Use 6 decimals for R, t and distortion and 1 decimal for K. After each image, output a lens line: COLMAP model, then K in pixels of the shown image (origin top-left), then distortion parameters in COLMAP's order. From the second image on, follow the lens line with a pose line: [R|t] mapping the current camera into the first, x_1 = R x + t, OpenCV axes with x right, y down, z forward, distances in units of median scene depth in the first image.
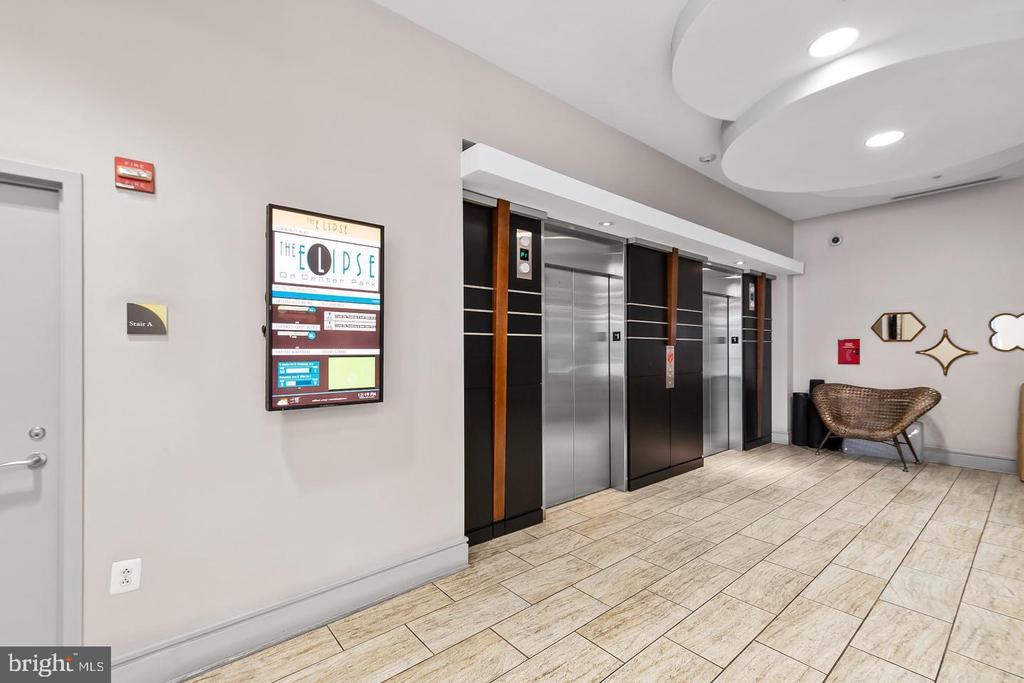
lens RADIAL K [[449.4, 0, 507.8], [0, 449.4, 349.9], [0, 0, 1]] dist [0.006678, -0.001319]
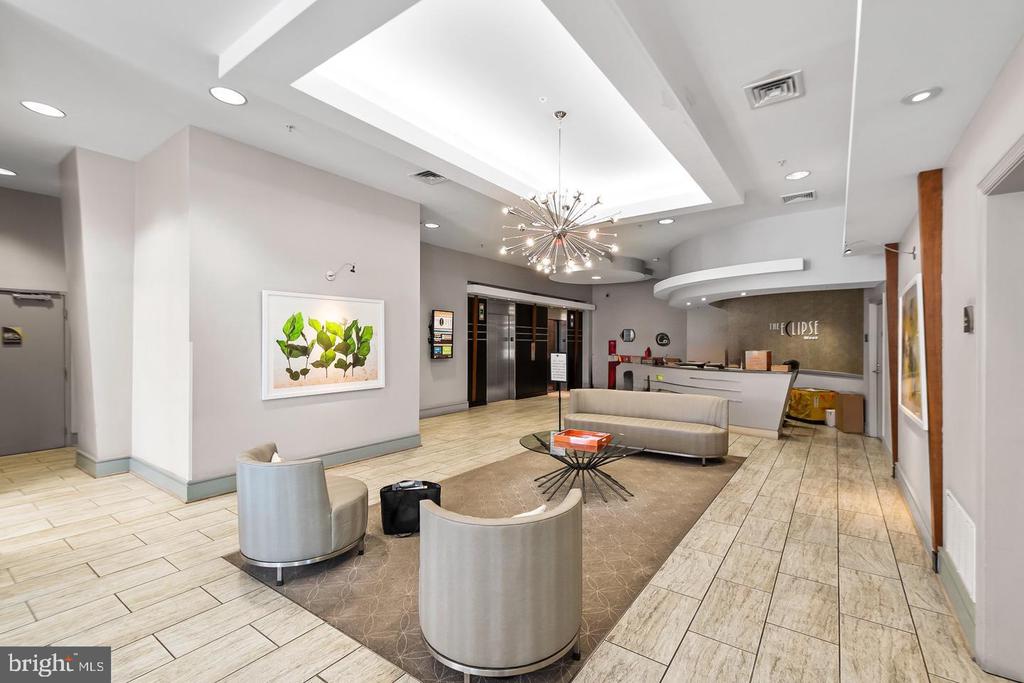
lens RADIAL K [[449.4, 0, 513.0], [0, 449.4, 343.6], [0, 0, 1]] dist [0.006678, -0.001319]
pose [[0.970148, 0.004620, 0.242469, -0.448317], [-0.004184, 0.999989, -0.002312, 0.000121], [-0.242477, 0.001229, 0.970156, -1.783750]]
